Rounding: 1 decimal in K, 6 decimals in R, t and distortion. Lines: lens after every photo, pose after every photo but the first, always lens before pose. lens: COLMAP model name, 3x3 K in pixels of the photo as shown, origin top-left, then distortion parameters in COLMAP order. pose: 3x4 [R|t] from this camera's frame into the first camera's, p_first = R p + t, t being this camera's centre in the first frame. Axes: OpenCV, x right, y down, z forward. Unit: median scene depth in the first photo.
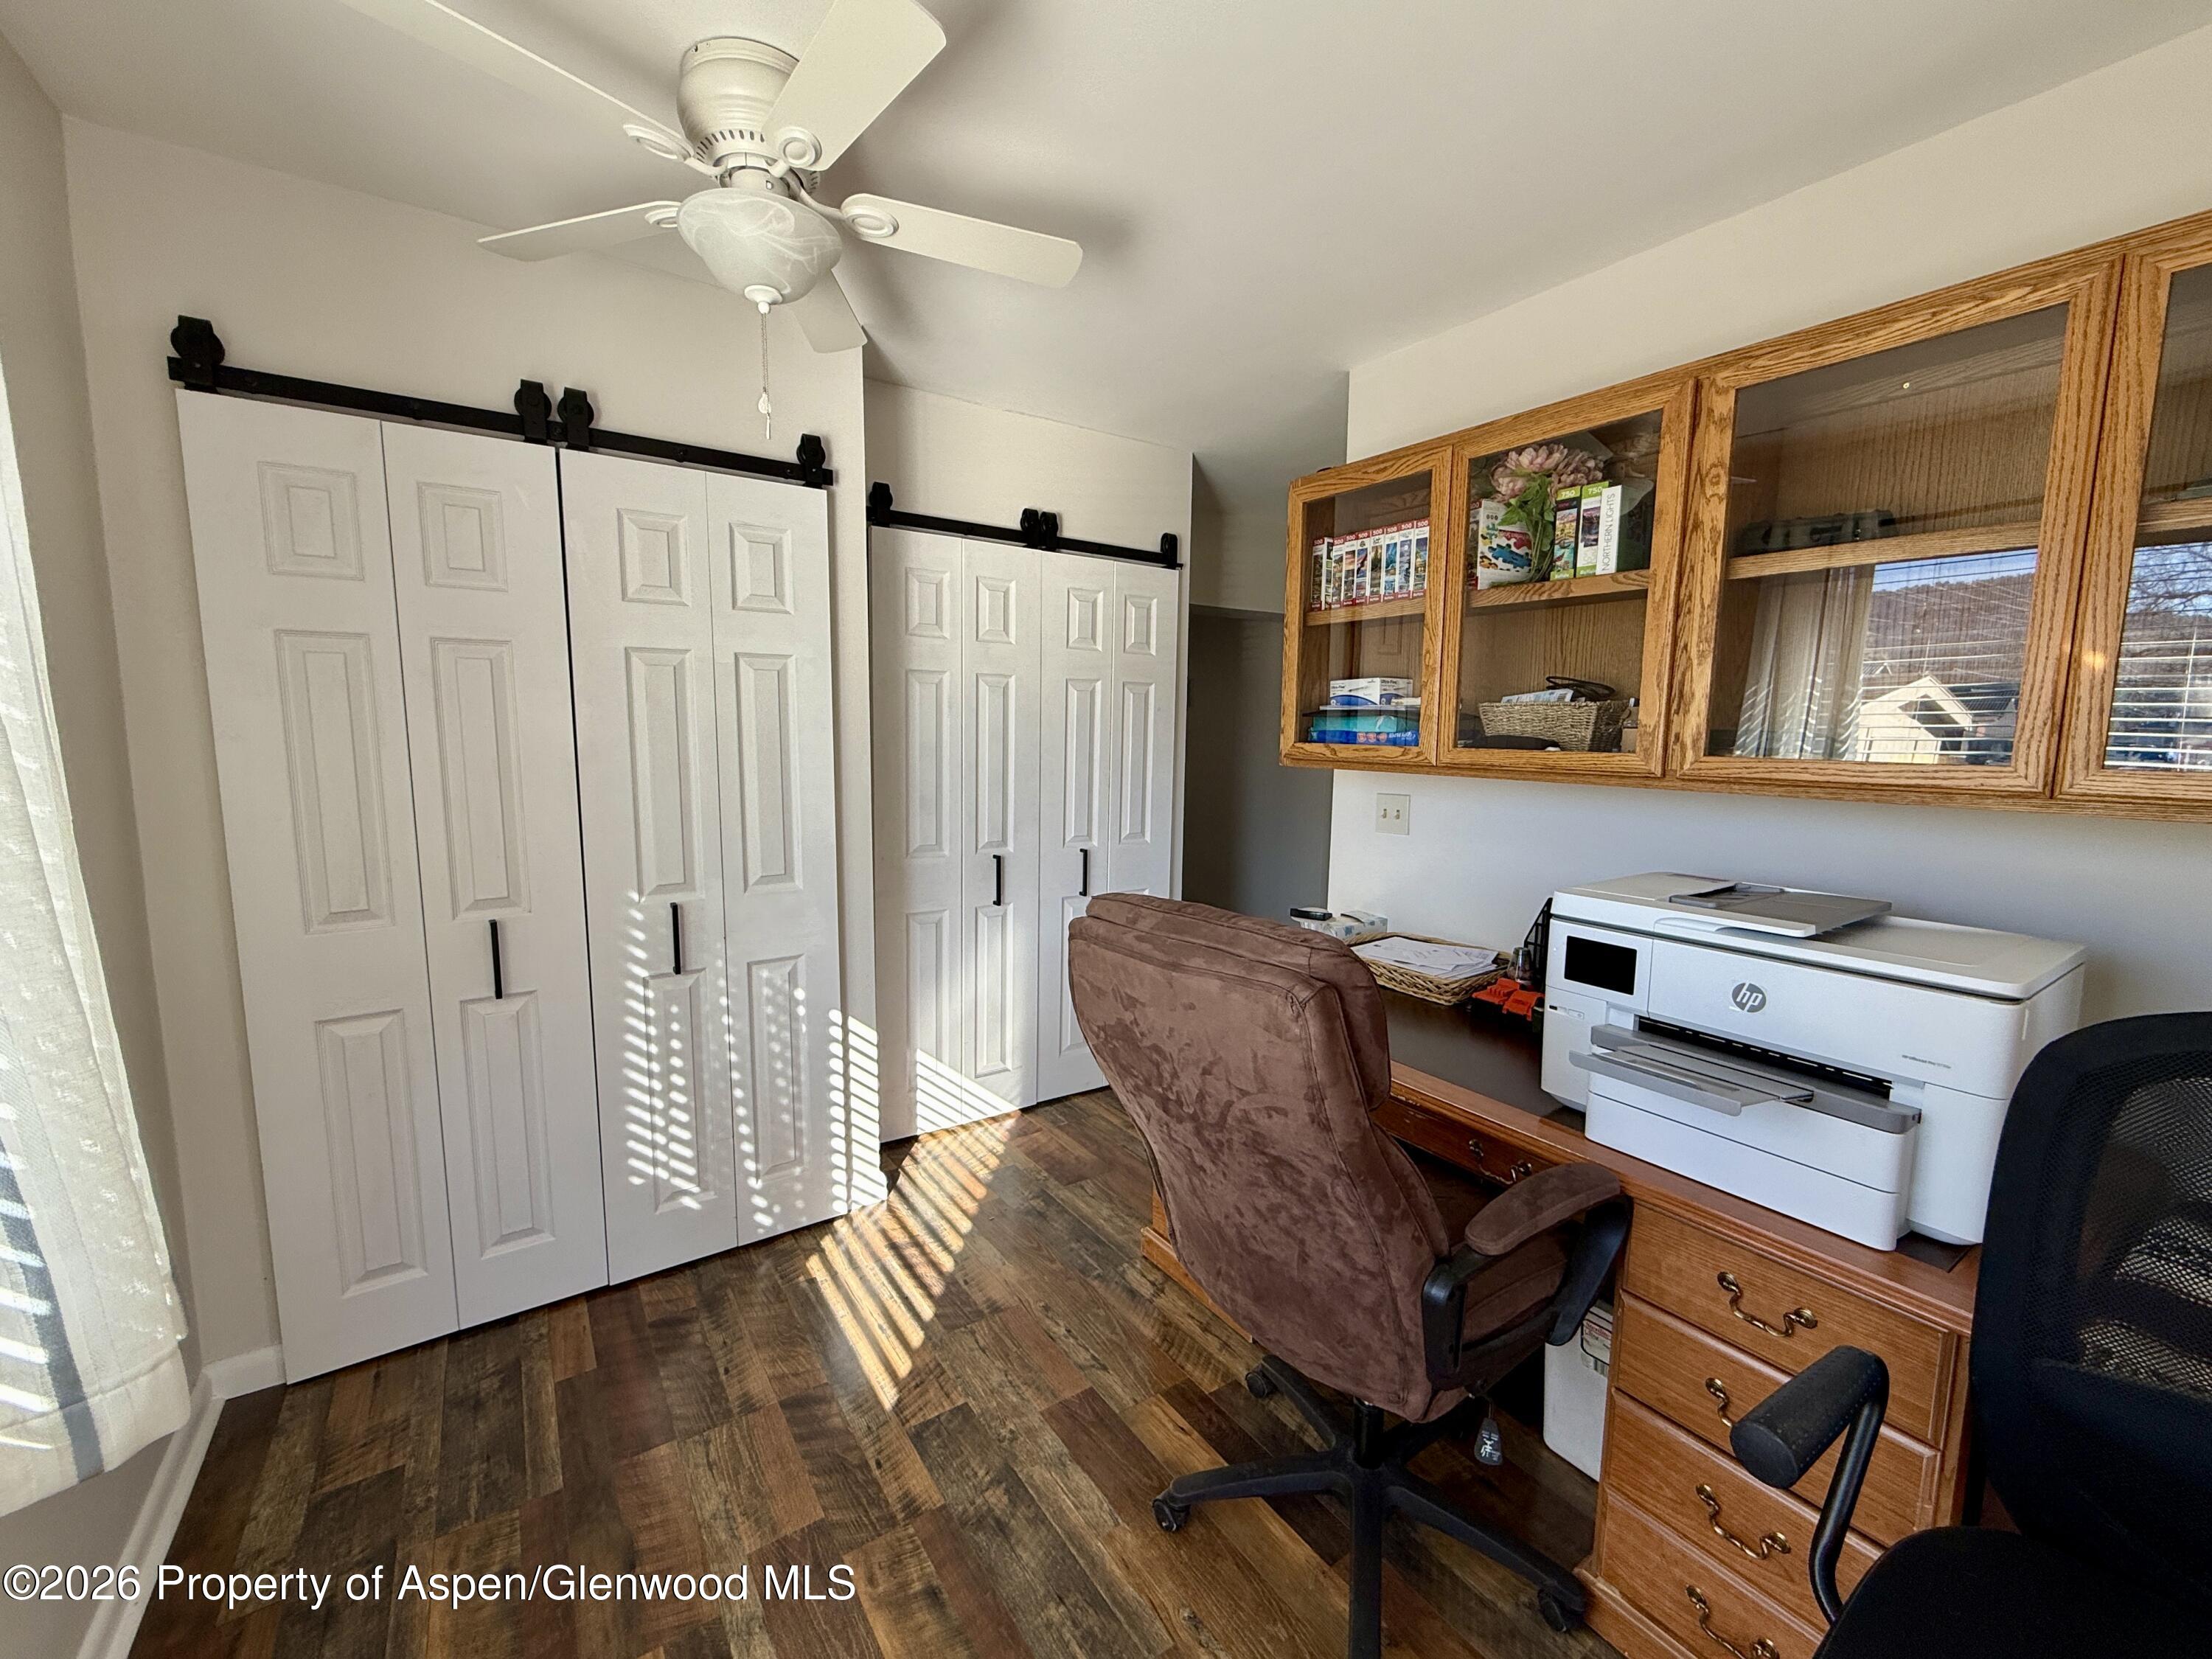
lens RADIAL K [[888.4, 0, 1106.0], [0, 888.4, 829.5], [0, 0, 1]] dist [-0.001672, 0.000009]
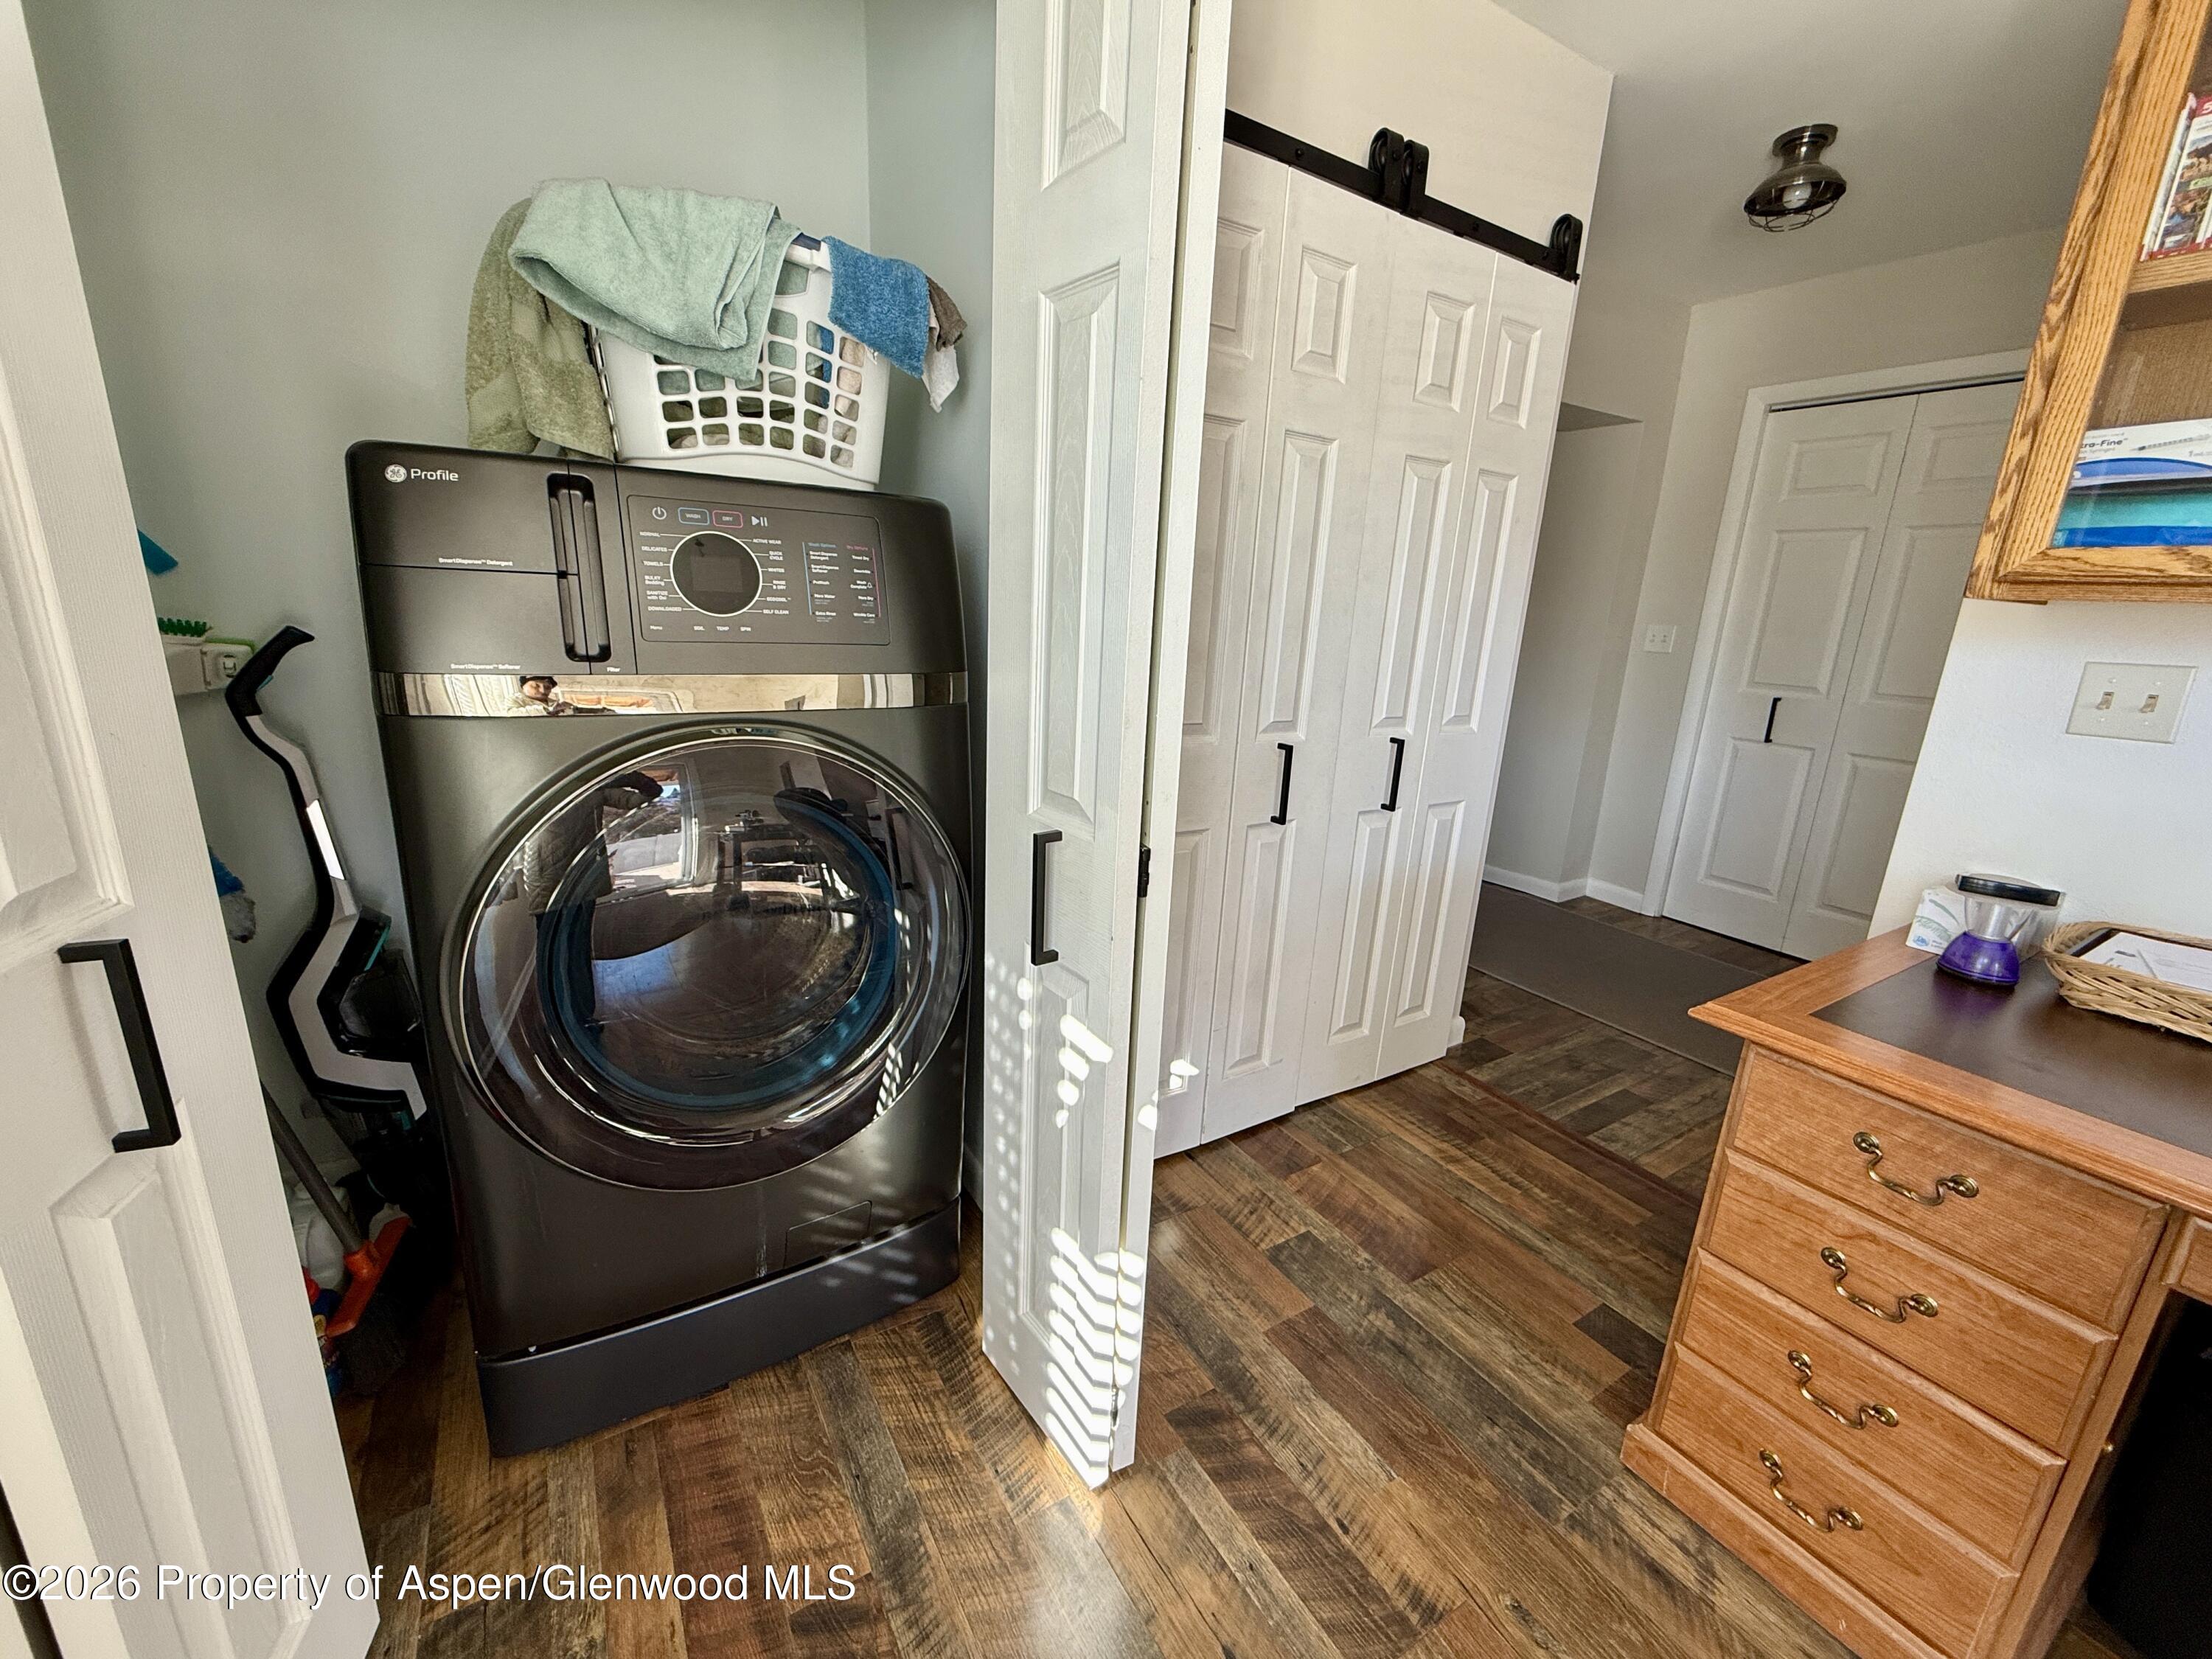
lens RADIAL K [[888.4, 0, 1106.0], [0, 888.4, 829.5], [0, 0, 1]] dist [-0.001672, 0.000009]
pose [[0.998652, 0.042010, -0.030493, -0.227591], [-0.037339, 0.989415, 0.140226, 0.005525], [0.036061, -0.138899, 0.989650, 0.376281]]
